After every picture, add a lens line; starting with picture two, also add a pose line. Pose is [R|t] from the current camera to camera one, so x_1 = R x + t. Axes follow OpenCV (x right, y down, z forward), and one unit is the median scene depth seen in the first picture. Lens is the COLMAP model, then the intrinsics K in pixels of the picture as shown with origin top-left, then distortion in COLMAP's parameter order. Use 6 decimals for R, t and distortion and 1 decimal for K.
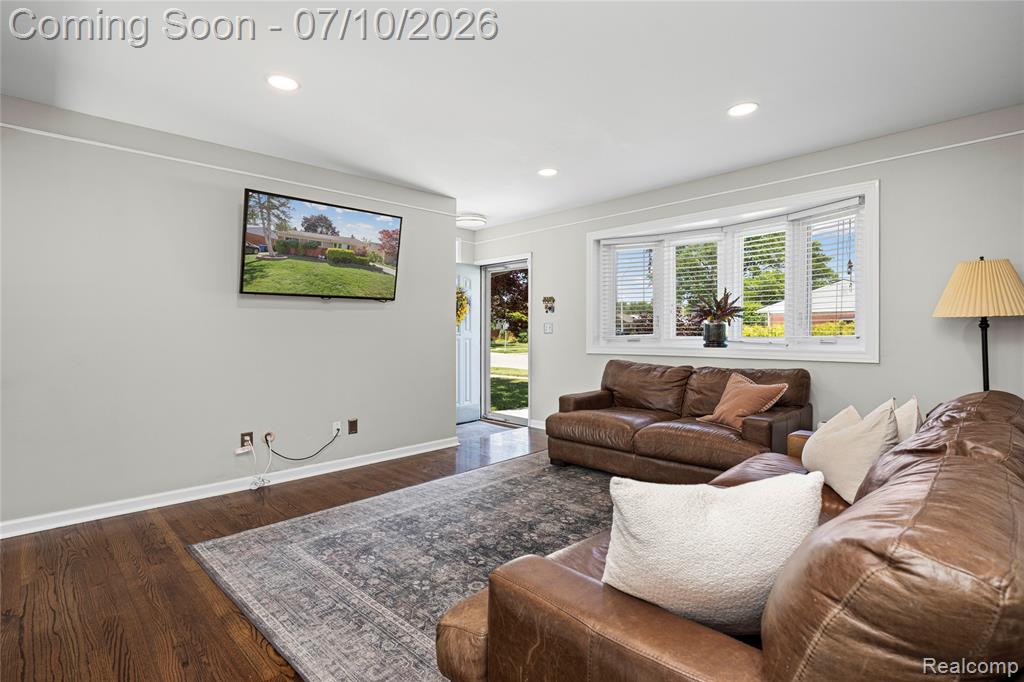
lens RADIAL K [[502.1, 0, 509.0], [0, 502.1, 325.4], [0, 0, 1]] dist [-0.001941, -0.000725]
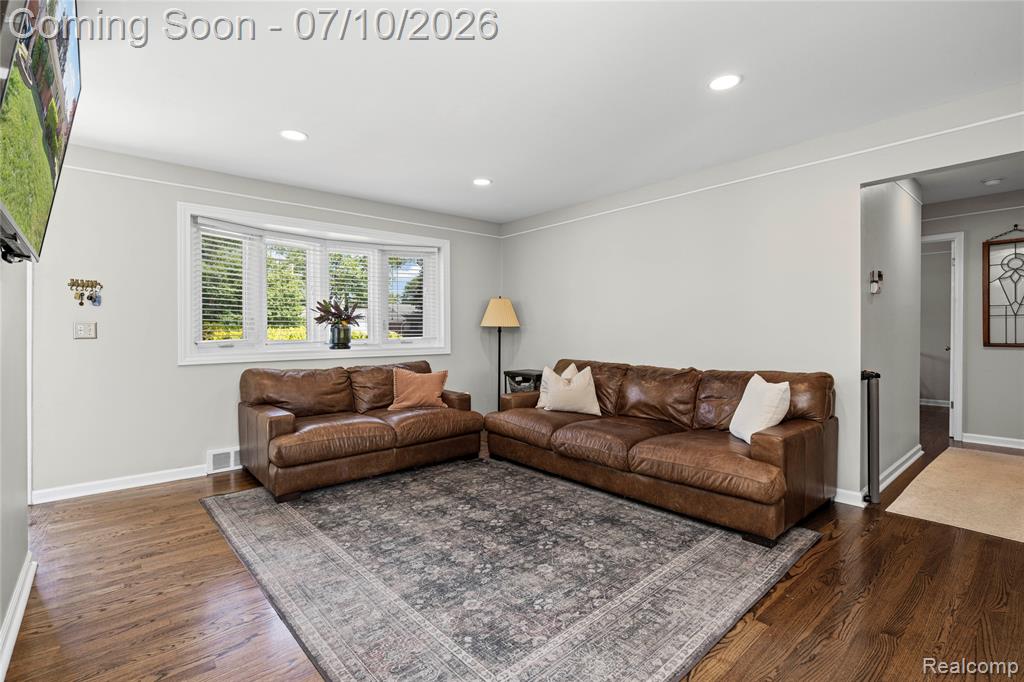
lens RADIAL K [[474.7, 0, 504.9], [0, 474.7, 324.3], [0, 0, 1]] dist [-0.000061, -0.000483]
pose [[0.057022, 0.022662, 0.998116, -0.904958], [-0.005643, 0.999734, -0.022377, 0.015307], [-0.998357, -0.004357, 0.057135, 0.851694]]
